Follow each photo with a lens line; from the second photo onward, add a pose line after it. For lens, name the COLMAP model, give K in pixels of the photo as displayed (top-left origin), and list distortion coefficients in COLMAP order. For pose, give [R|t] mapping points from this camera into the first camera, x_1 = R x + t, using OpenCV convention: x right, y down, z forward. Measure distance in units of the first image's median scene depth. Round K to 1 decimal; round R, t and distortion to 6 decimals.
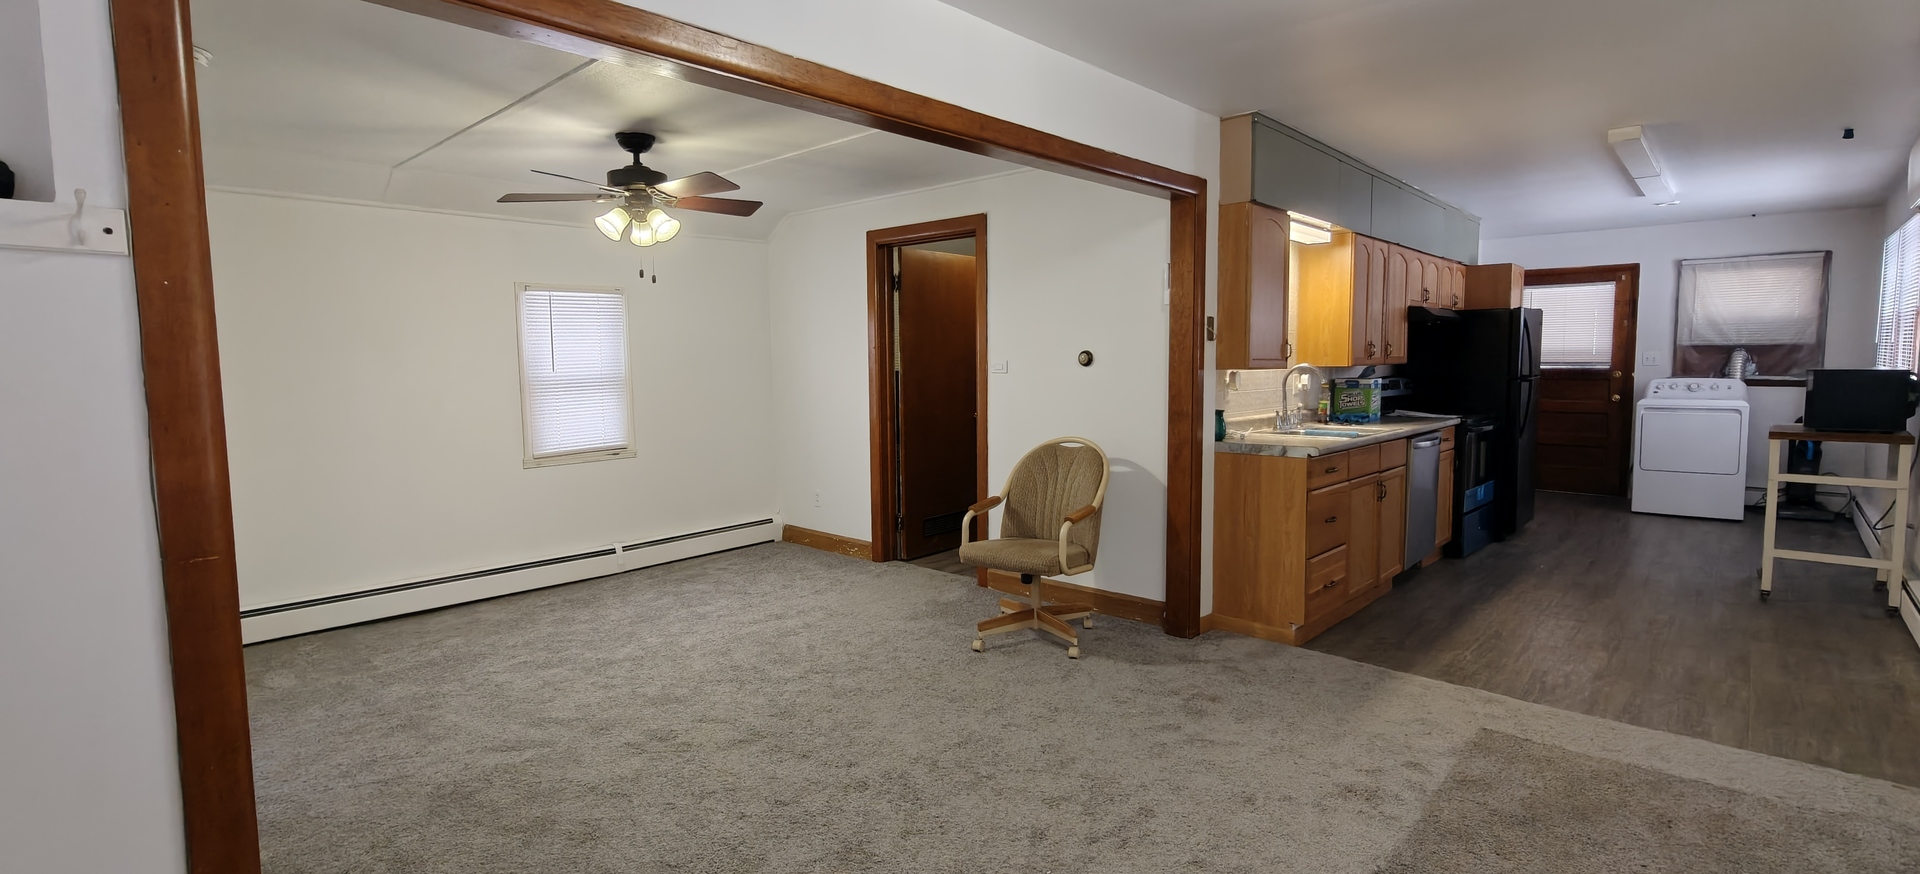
lens RADIAL K [[863.2, 0, 955.8], [0, 863.2, 432.2], [0, 0, 1]] dist [-0.000431, -0.000954]
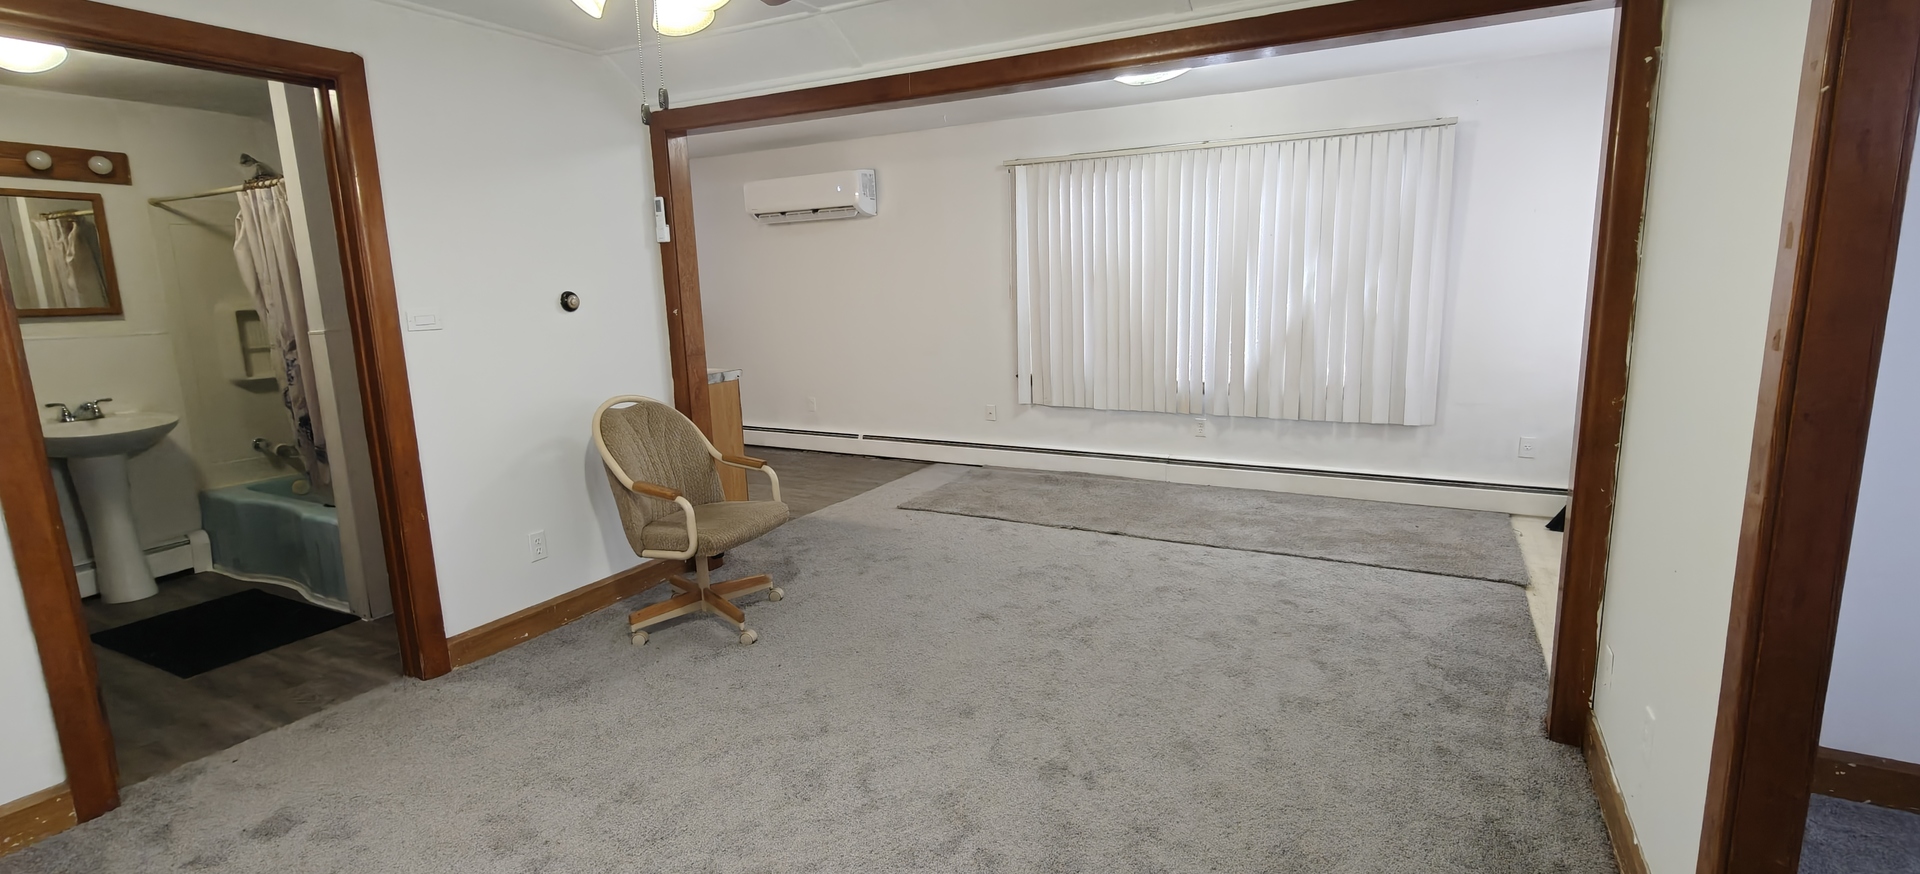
lens RADIAL K [[863.2, 0, 955.8], [0, 863.2, 432.2], [0, 0, 1]] dist [-0.000431, -0.000954]
pose [[-0.251988, -0.148070, 0.956335, -0.713039], [0.116410, 0.976411, 0.181852, -0.070254], [-0.960703, 0.157152, -0.228807, 0.852219]]
